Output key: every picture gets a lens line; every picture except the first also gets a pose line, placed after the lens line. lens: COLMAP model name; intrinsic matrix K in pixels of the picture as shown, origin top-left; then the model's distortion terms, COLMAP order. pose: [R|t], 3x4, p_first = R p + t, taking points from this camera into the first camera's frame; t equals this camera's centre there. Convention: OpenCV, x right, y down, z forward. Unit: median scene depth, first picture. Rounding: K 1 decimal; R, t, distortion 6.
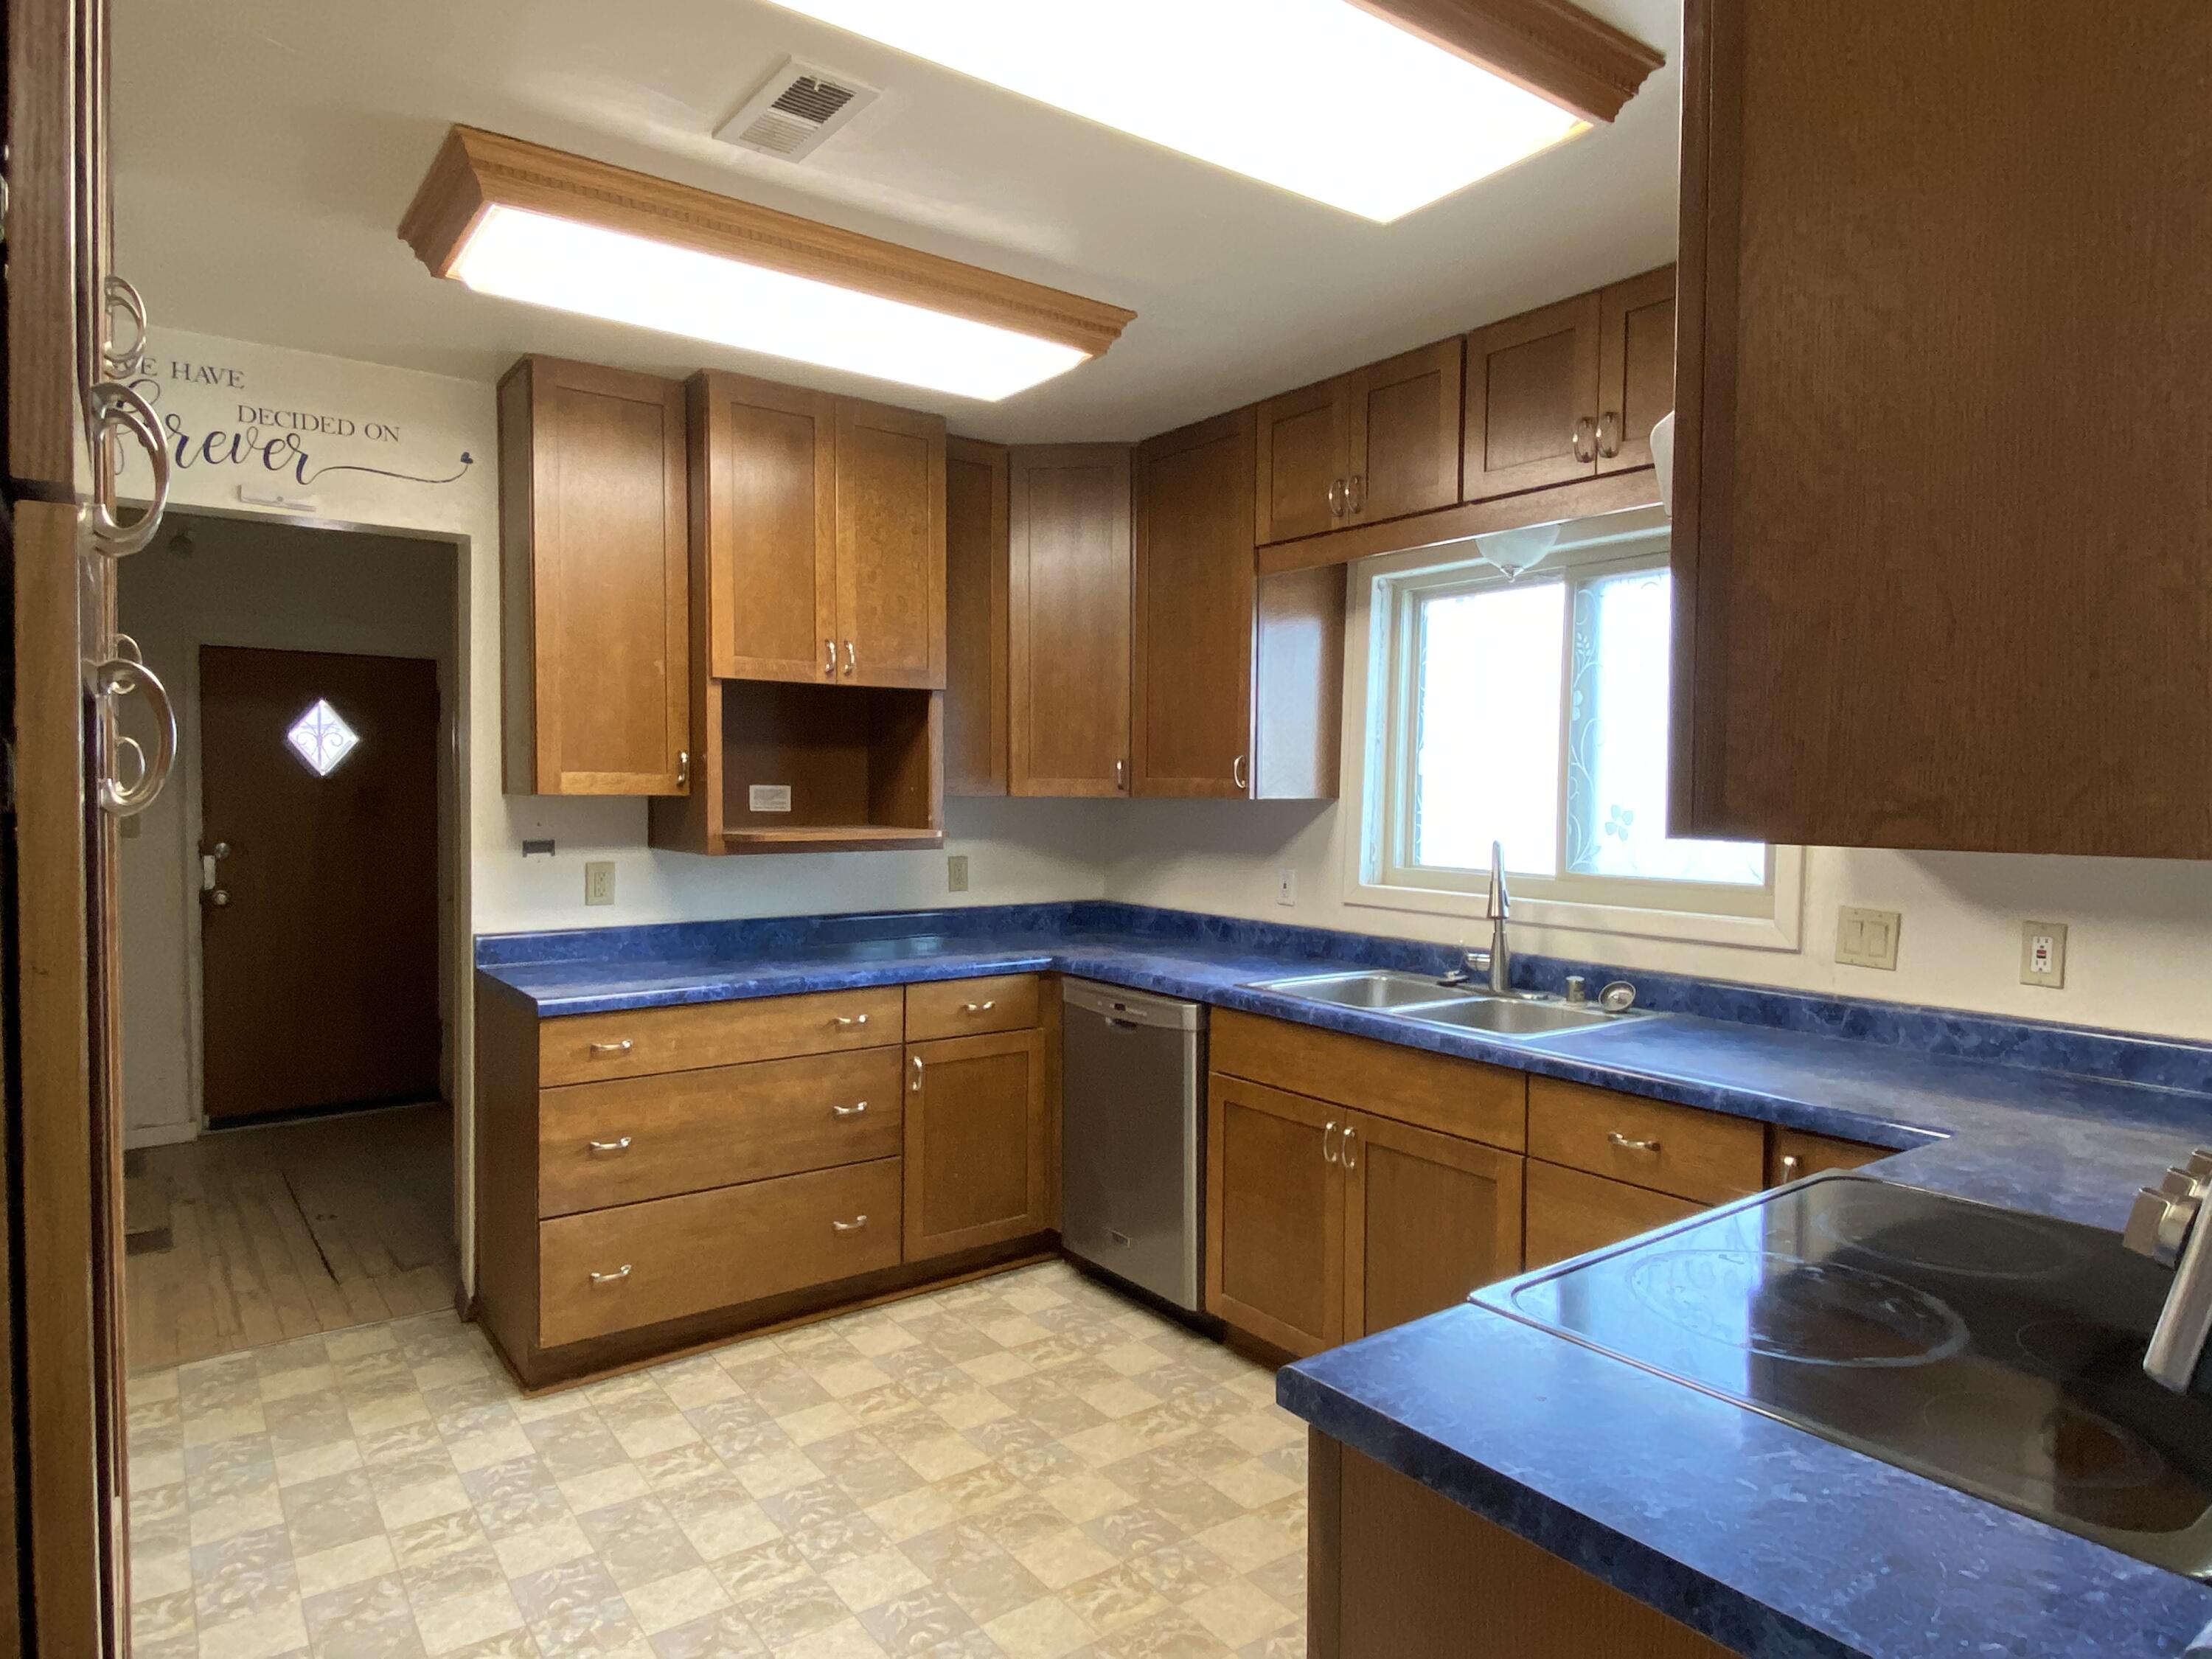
lens RADIAL K [[1345.9, 0, 1106.0], [0, 1345.9, 829.5], [0, 0, 1]] dist [0.079261, 0.000648]
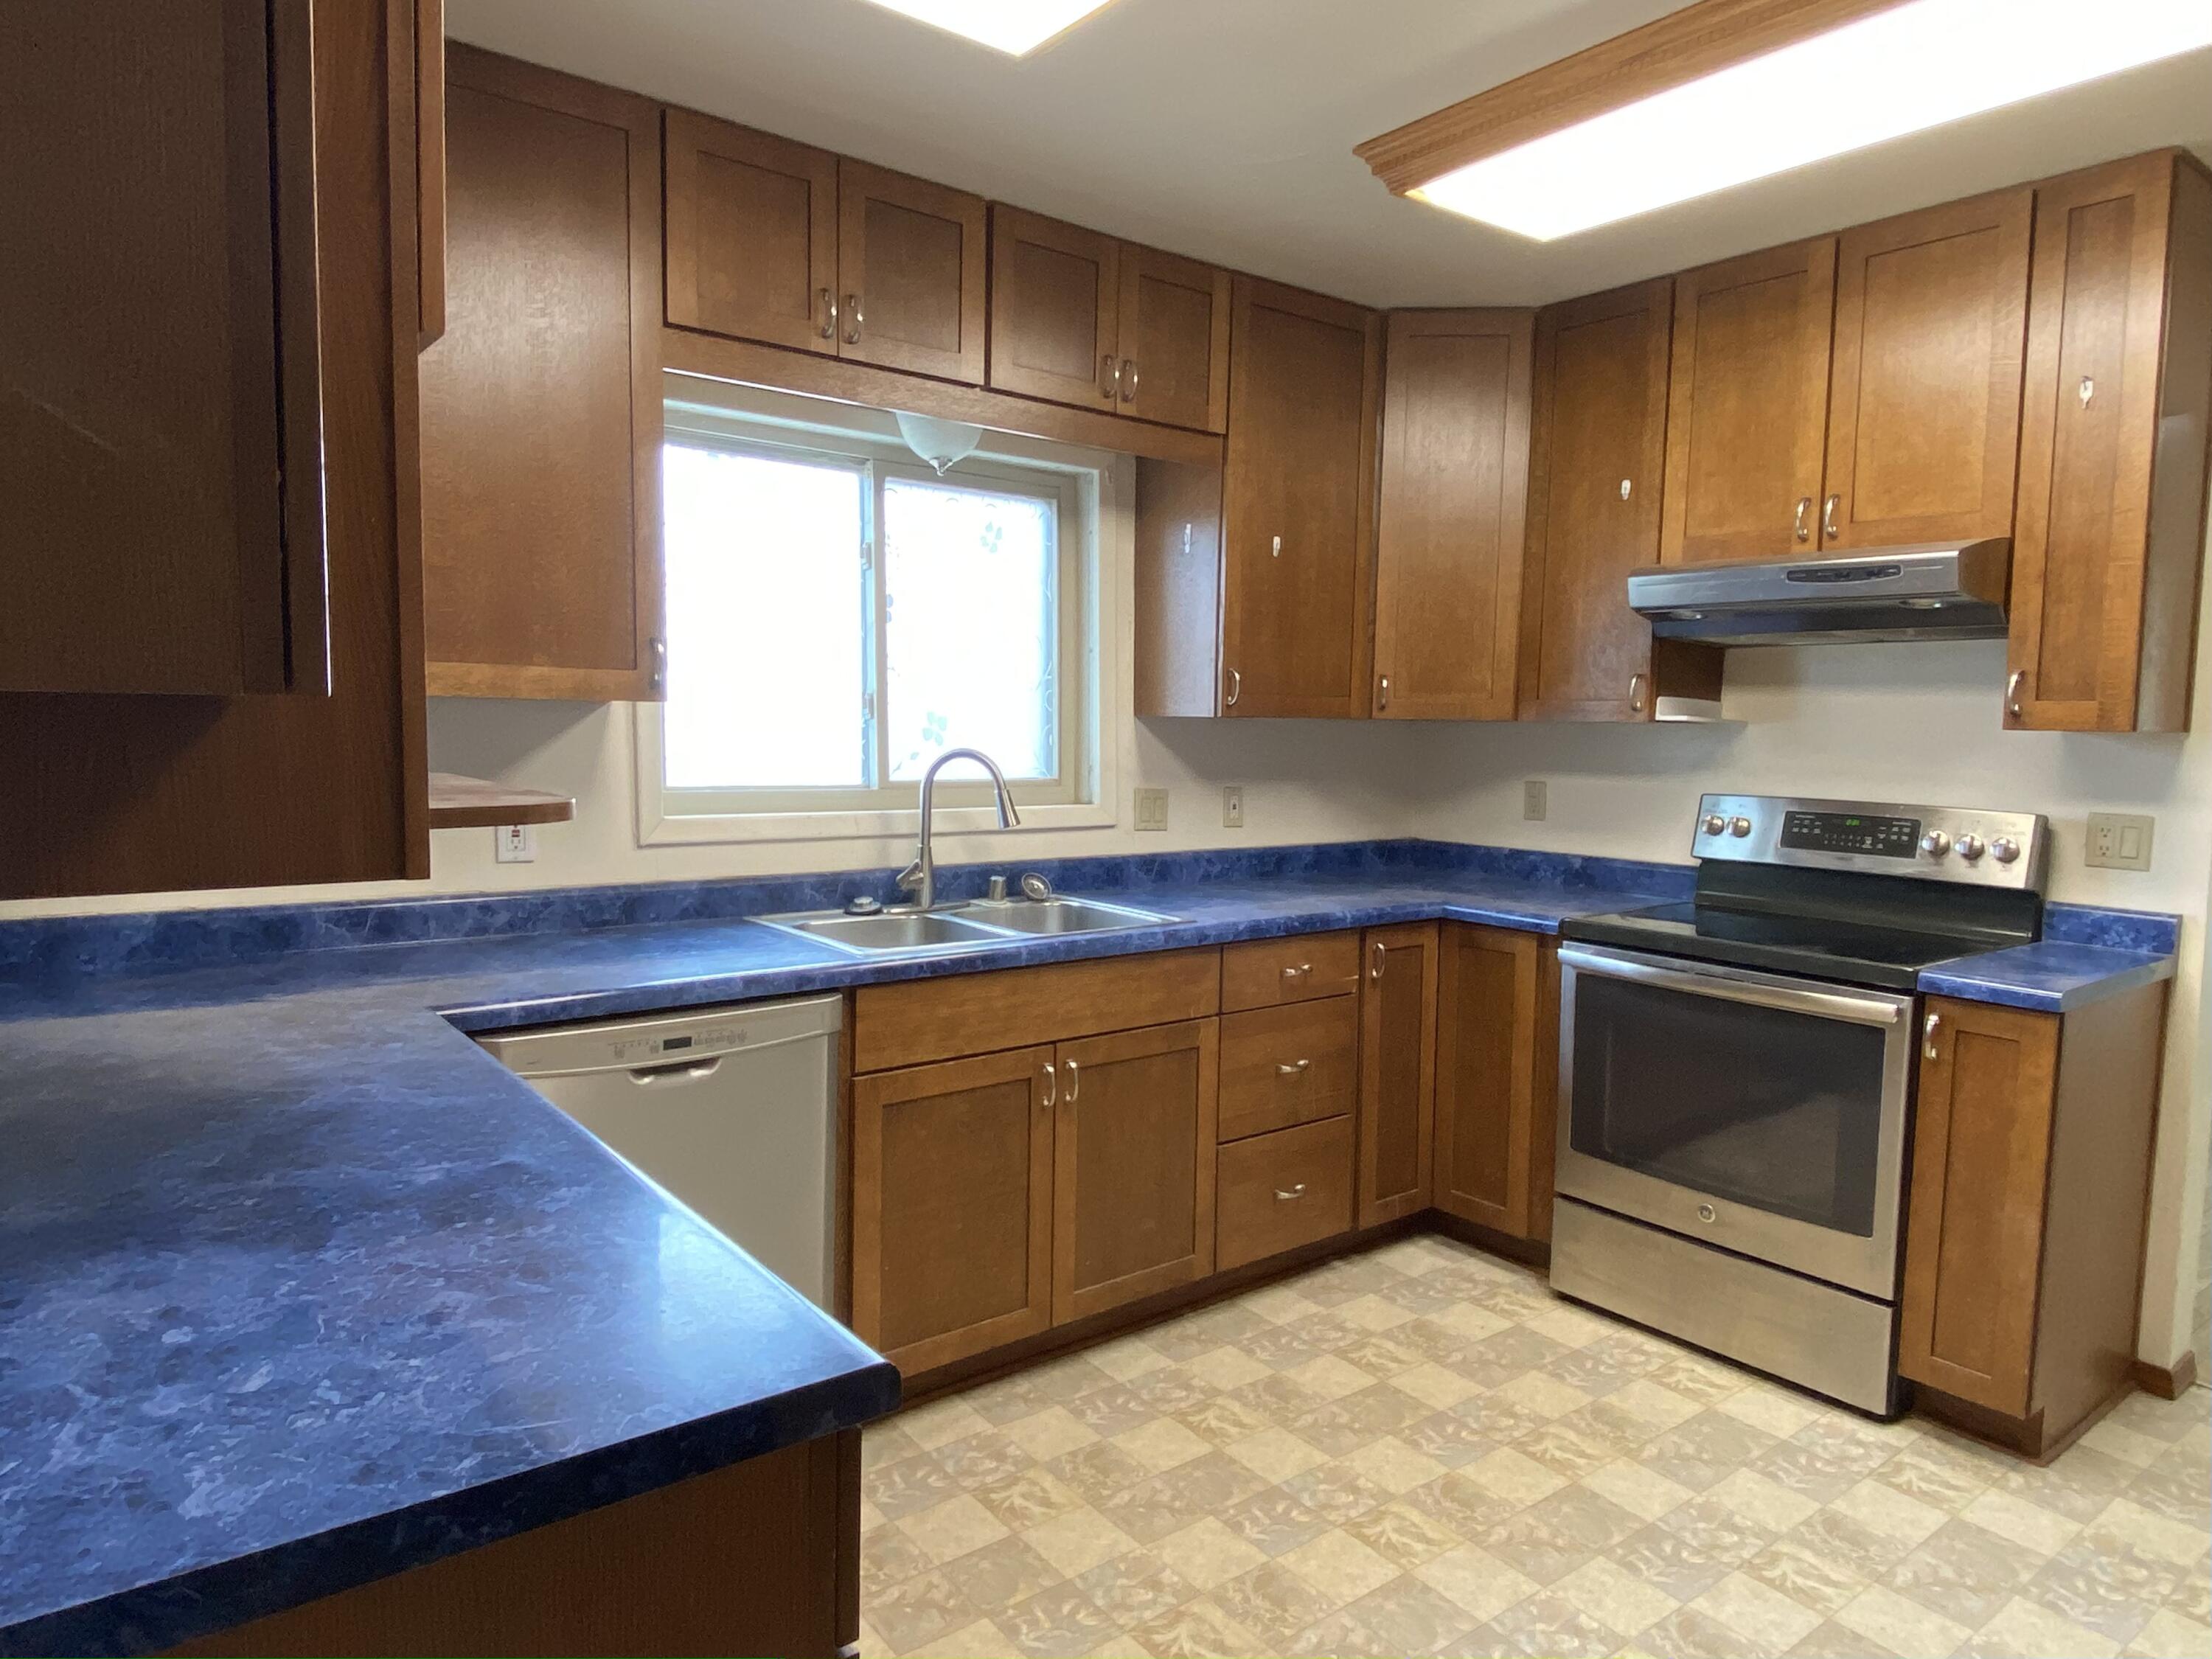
lens RADIAL K [[1350.8, 0, 1103.2], [0, 1350.8, 839.3], [0, 0, 1]] dist [0.006670, 0.003484]
pose [[-0.026128, -0.111101, 0.993466, -0.738019], [0.002480, 0.993795, 0.111203, -0.039437], [-0.999656, 0.005370, -0.025690, 1.014663]]
